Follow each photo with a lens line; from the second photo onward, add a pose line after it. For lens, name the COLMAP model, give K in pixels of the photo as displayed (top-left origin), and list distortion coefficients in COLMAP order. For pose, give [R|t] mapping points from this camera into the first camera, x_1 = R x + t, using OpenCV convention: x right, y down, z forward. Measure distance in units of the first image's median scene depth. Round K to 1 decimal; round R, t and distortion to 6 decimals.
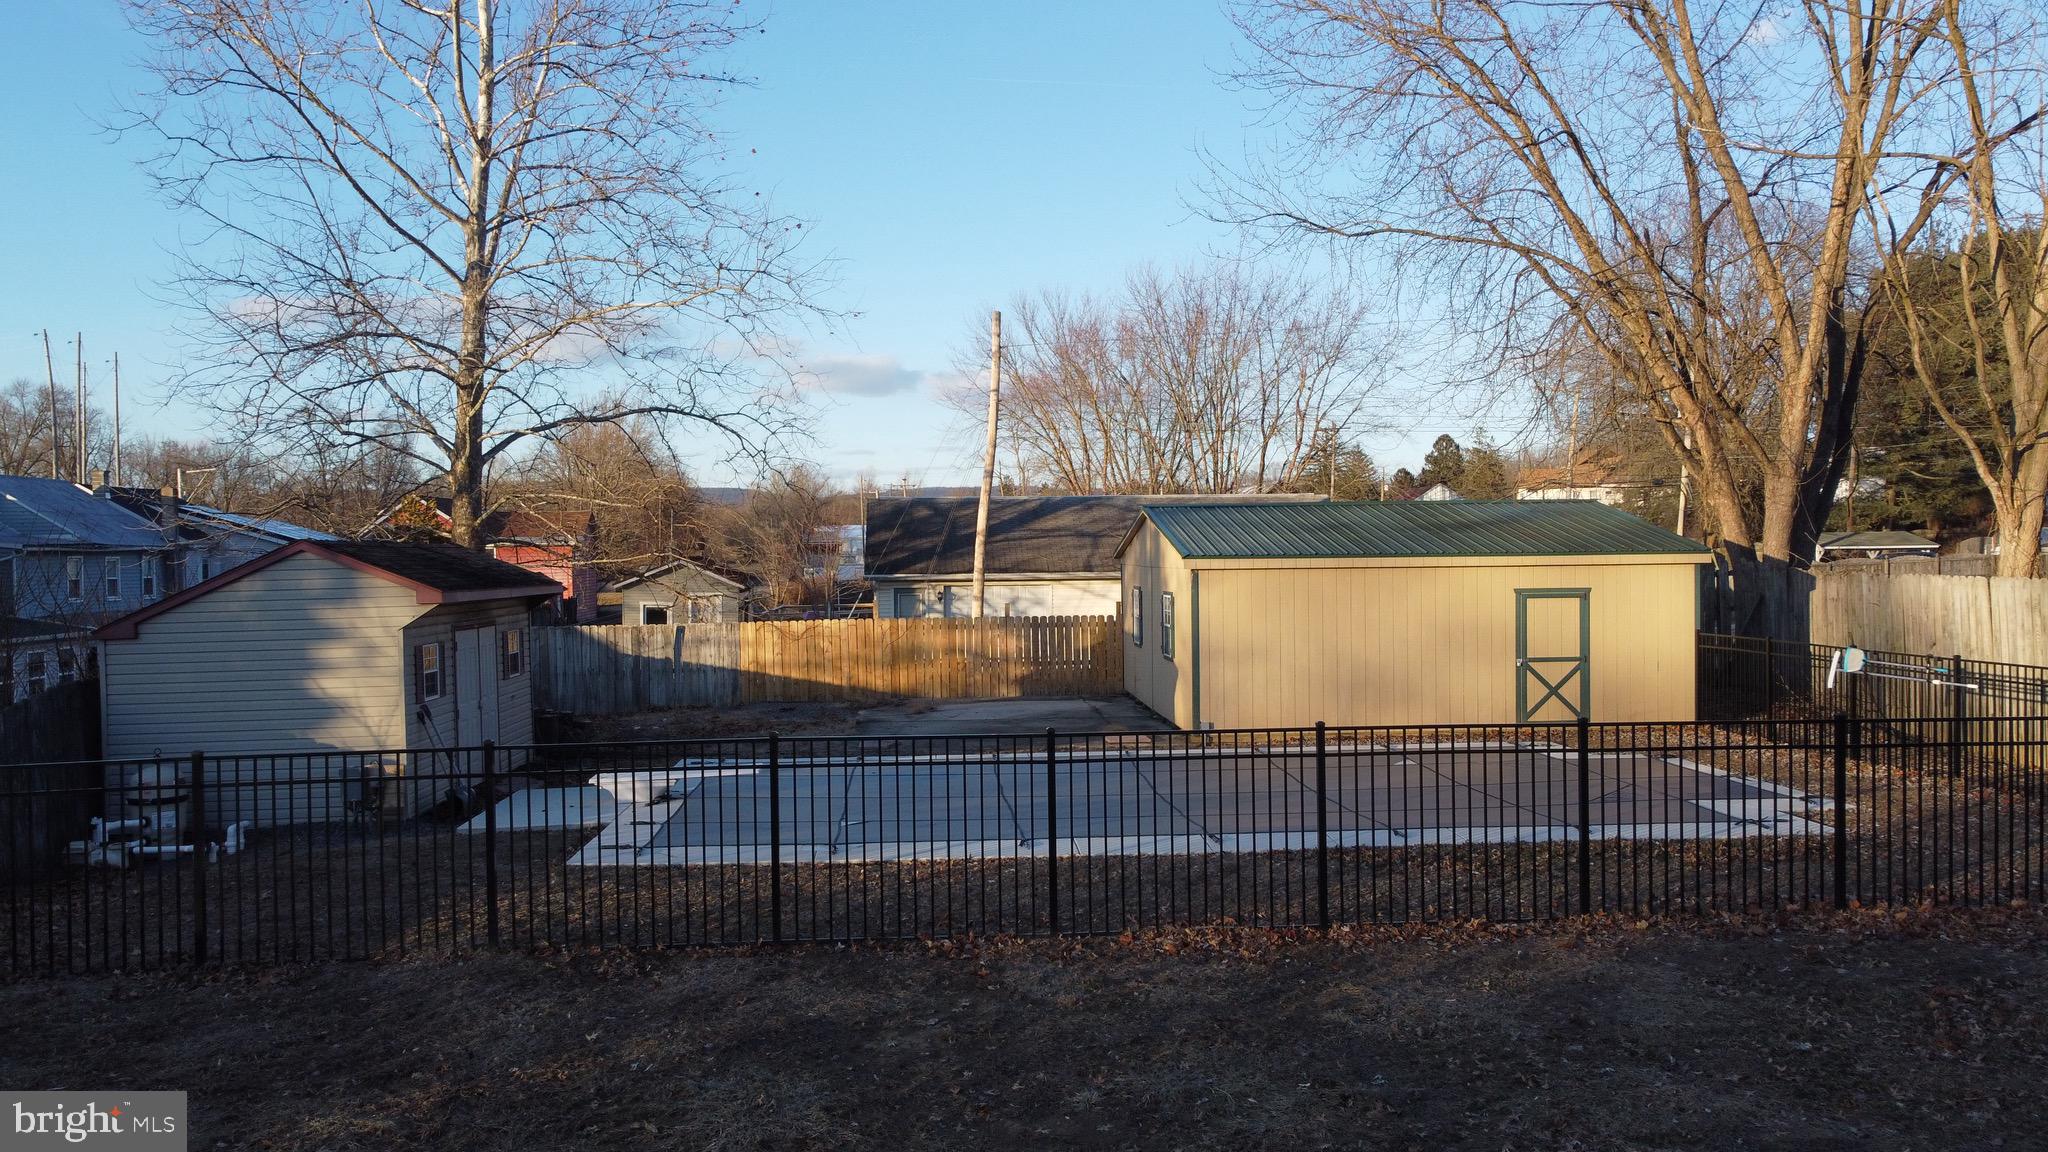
lens RADIAL K [[1541.2, 0, 1024.0], [0, 1541.2, 576.0], [0, 0, 1]] dist [-0.003416, 0.005083]
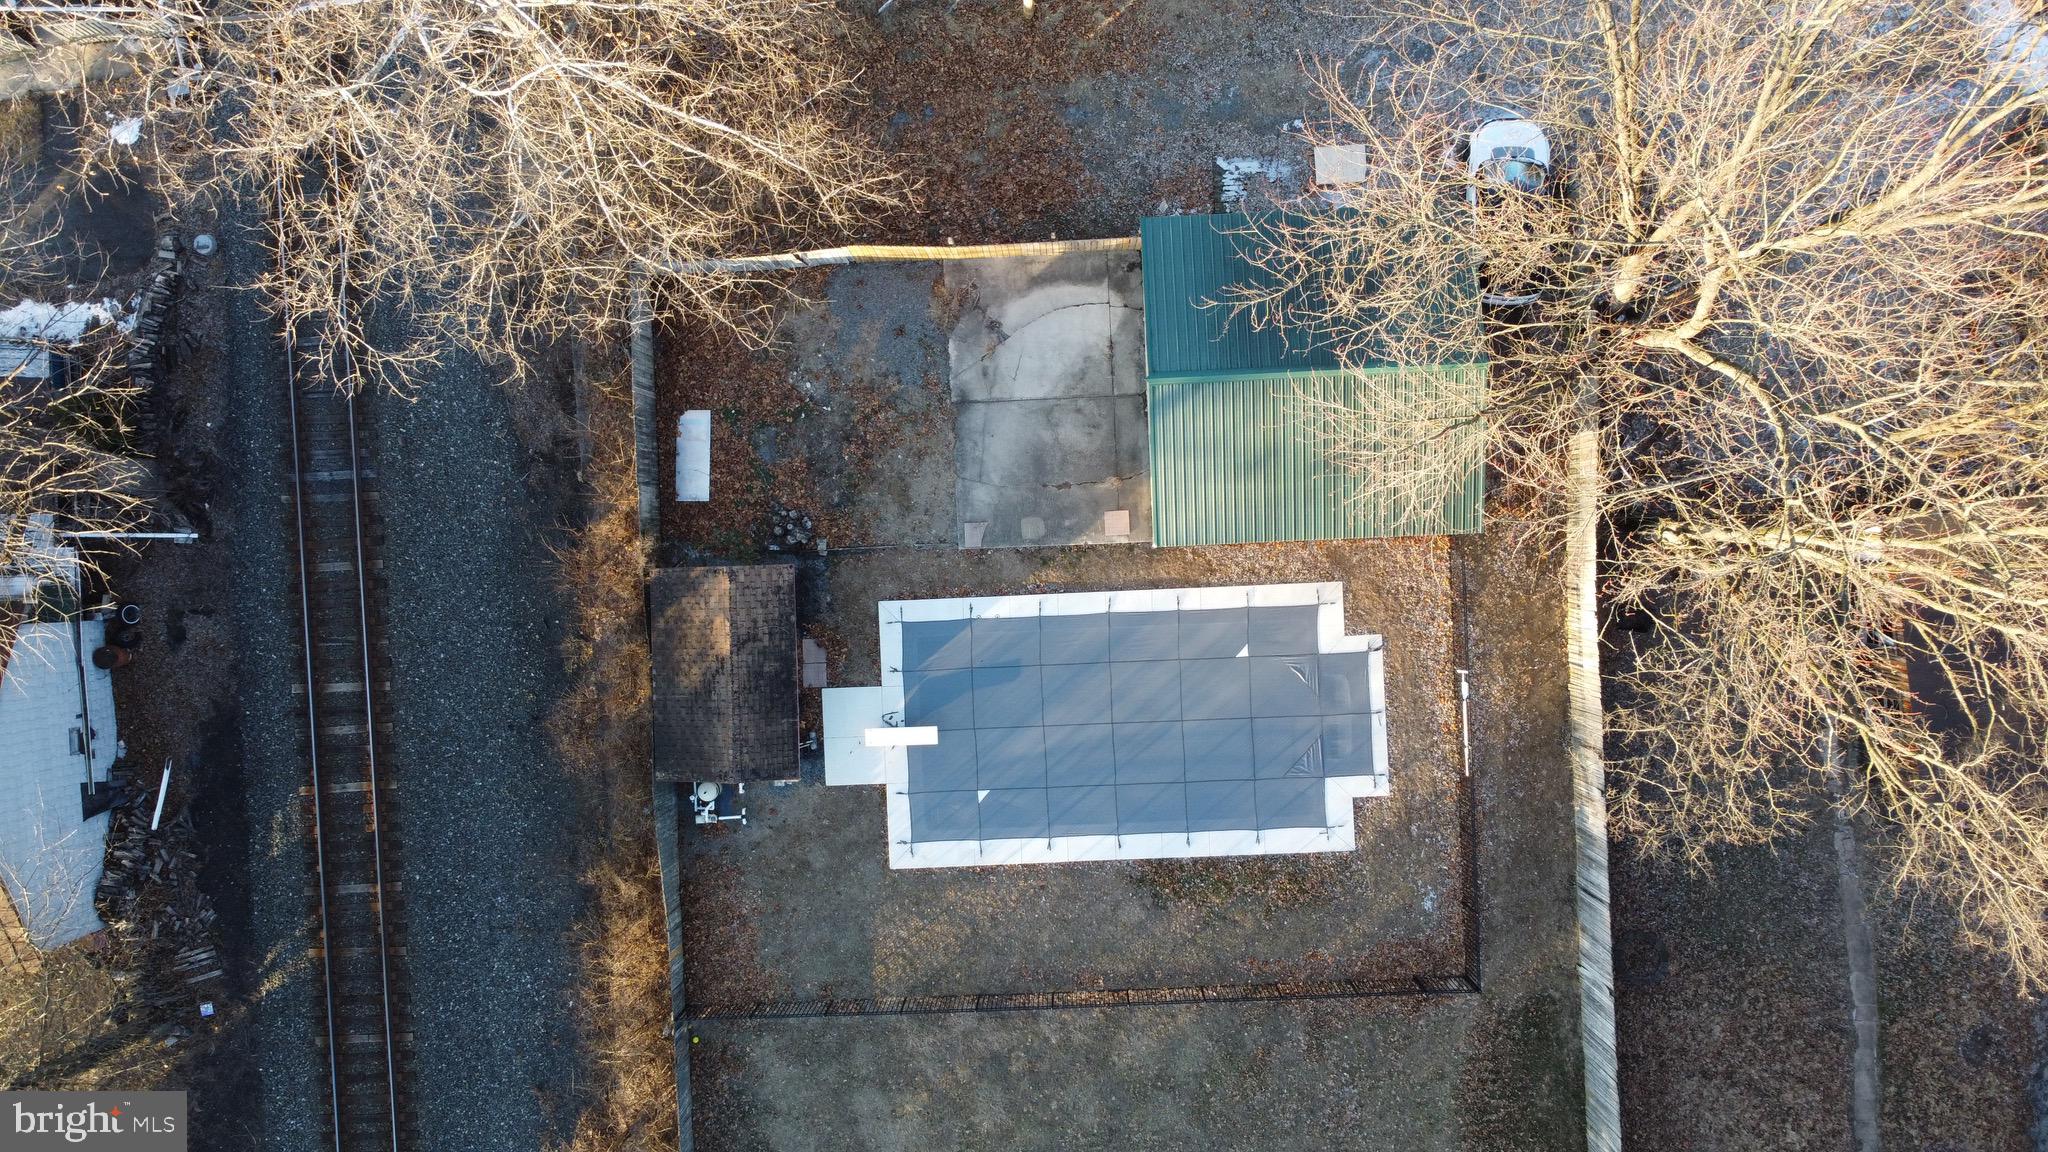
lens RADIAL K [[1541.2, 0, 1024.0], [0, 1541.2, 576.0], [0, 0, 1]] dist [-0.003416, 0.005083]
pose [[0.999563, 0.027461, -0.010936, -0.017057], [0.010348, 0.021465, 0.999716, -1.574788], [0.027688, -0.999392, 0.021172, 0.865327]]
